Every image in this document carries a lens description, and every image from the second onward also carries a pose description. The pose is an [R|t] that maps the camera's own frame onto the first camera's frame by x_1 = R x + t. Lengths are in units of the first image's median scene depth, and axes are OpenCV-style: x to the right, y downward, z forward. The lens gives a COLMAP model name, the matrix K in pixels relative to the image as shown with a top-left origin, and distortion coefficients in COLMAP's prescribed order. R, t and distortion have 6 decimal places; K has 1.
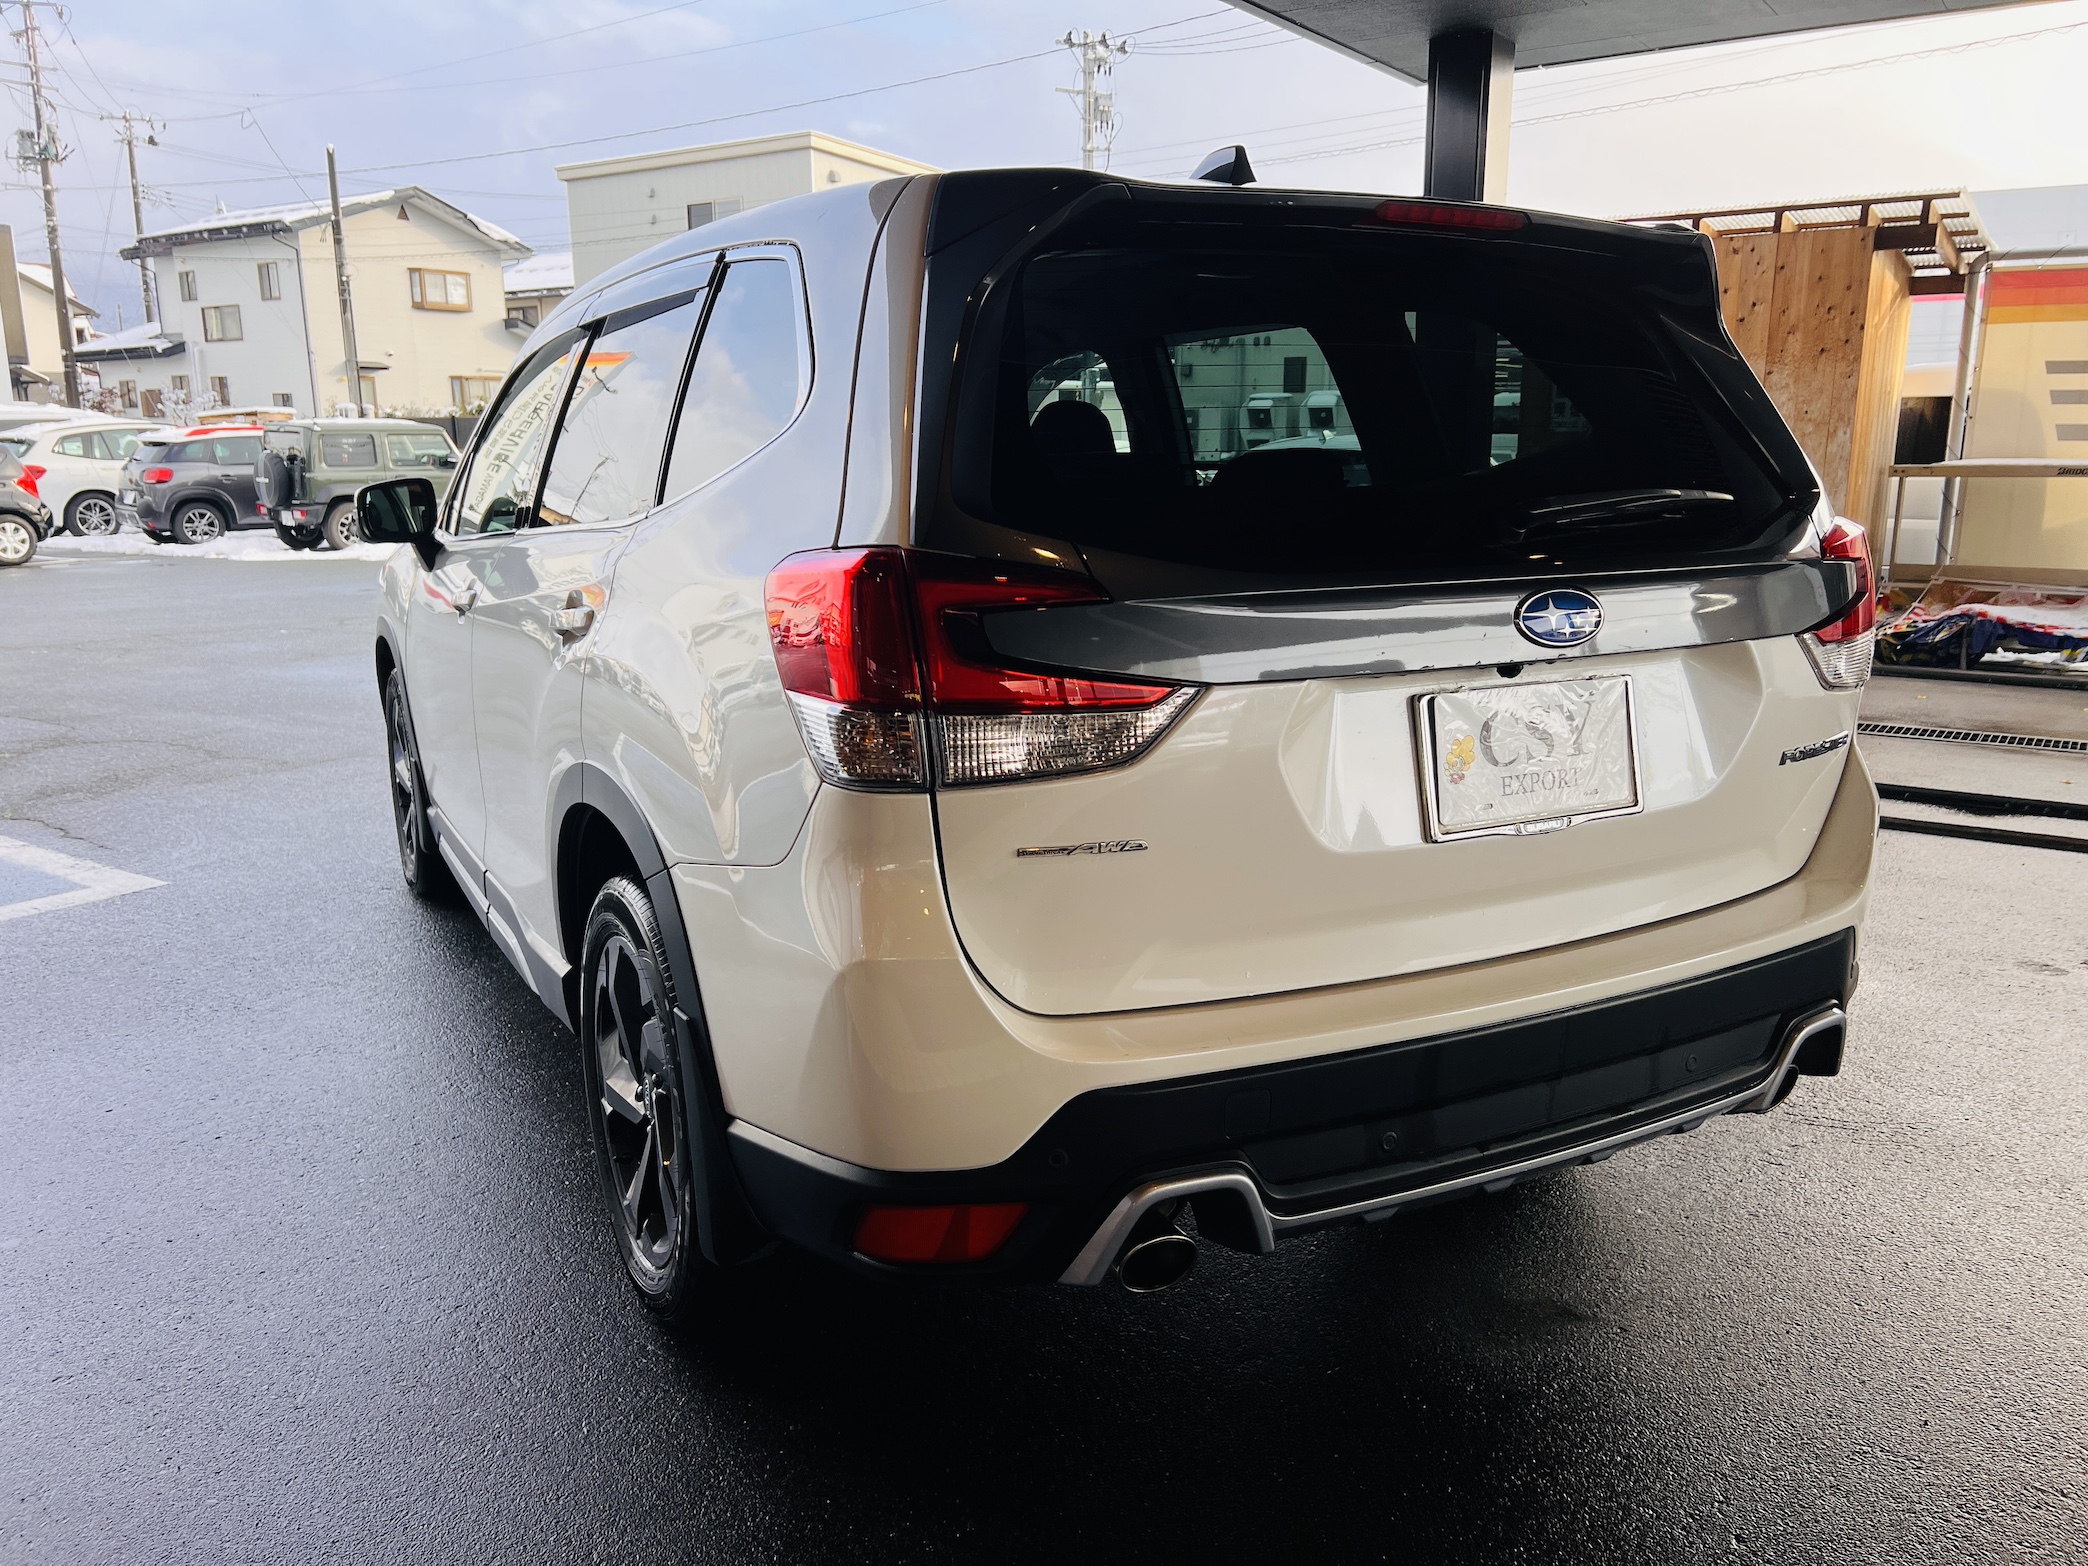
lens RADIAL K [[1576.9, 0, 1063.7], [0, 1576.9, 781.2], [0, 0, 1]] dist [0.056527, -0.063340]
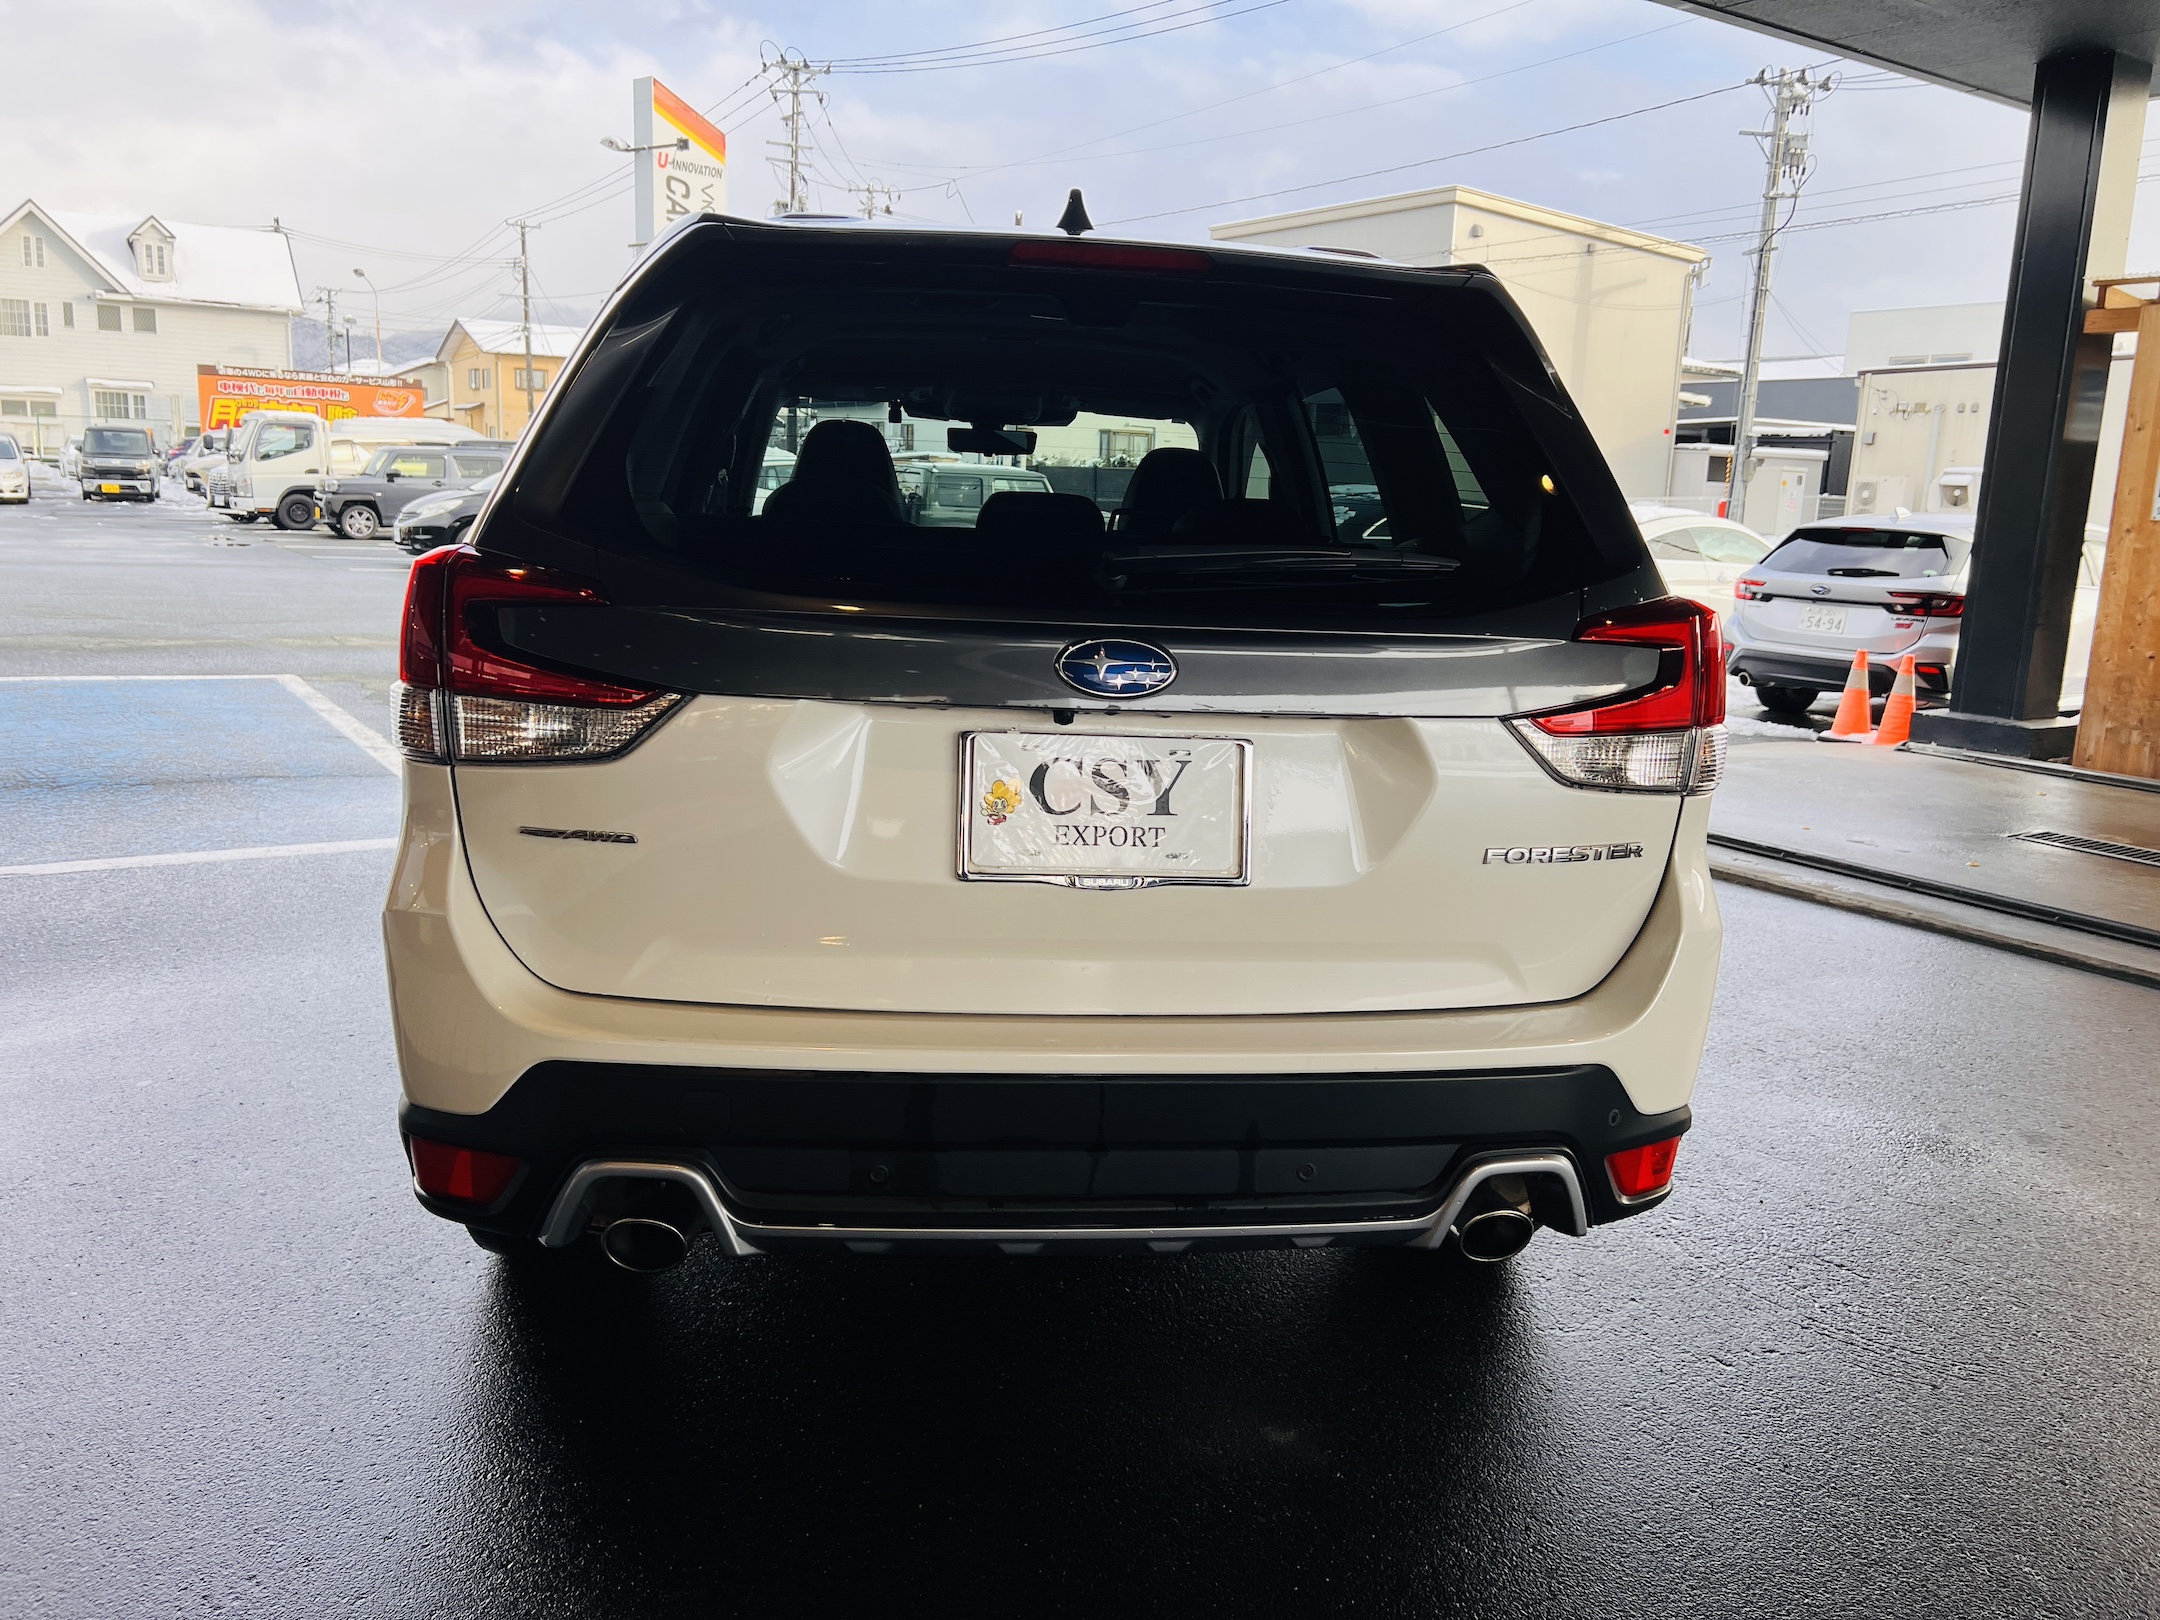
lens RADIAL K [[1631.3, 0, 1097.2], [0, 1631.3, 780.8], [0, 0, 1]] dist [0.056527, -0.063340]
pose [[0.926672, 0.107489, -0.360173, 0.120800], [-0.122388, 0.992305, -0.018746, -0.002589], [0.355386, 0.061452, 0.932697, 0.012881]]
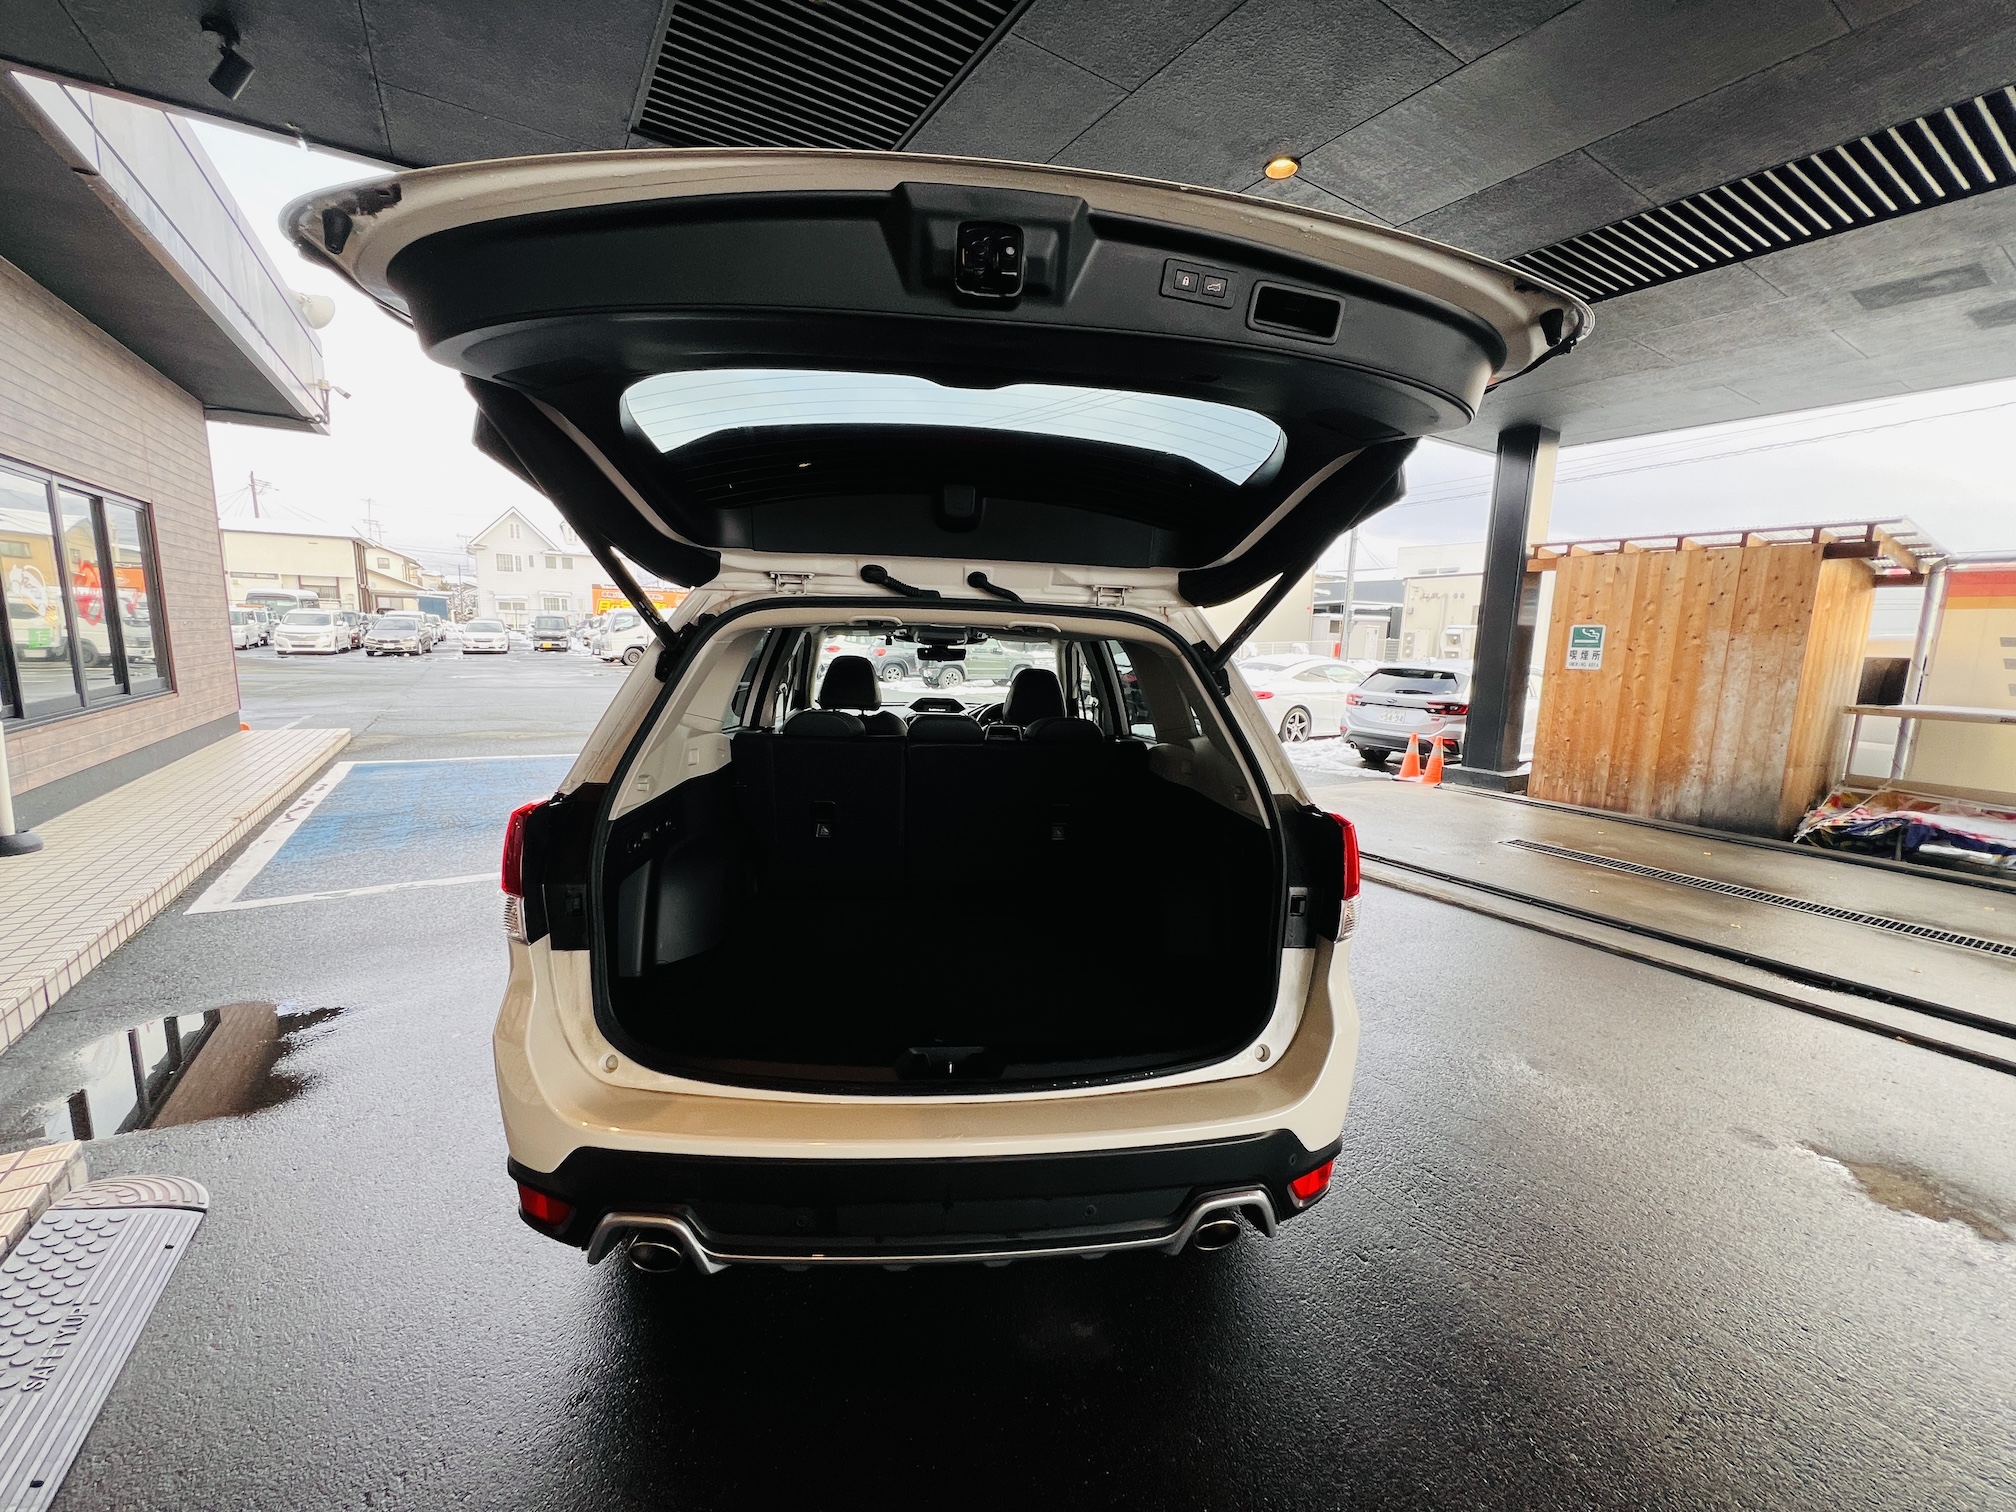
lens RADIAL K [[807.7, 0, 1006.9], [0, 807.7, 749.3], [0, 0, 1]] dist [-0.000375, -0.000041]
pose [[0.917082, 0.087824, -0.388905, 0.114430], [-0.116443, 0.991908, -0.050591, -0.035412], [0.381315, 0.091682, 0.919888, 0.058577]]
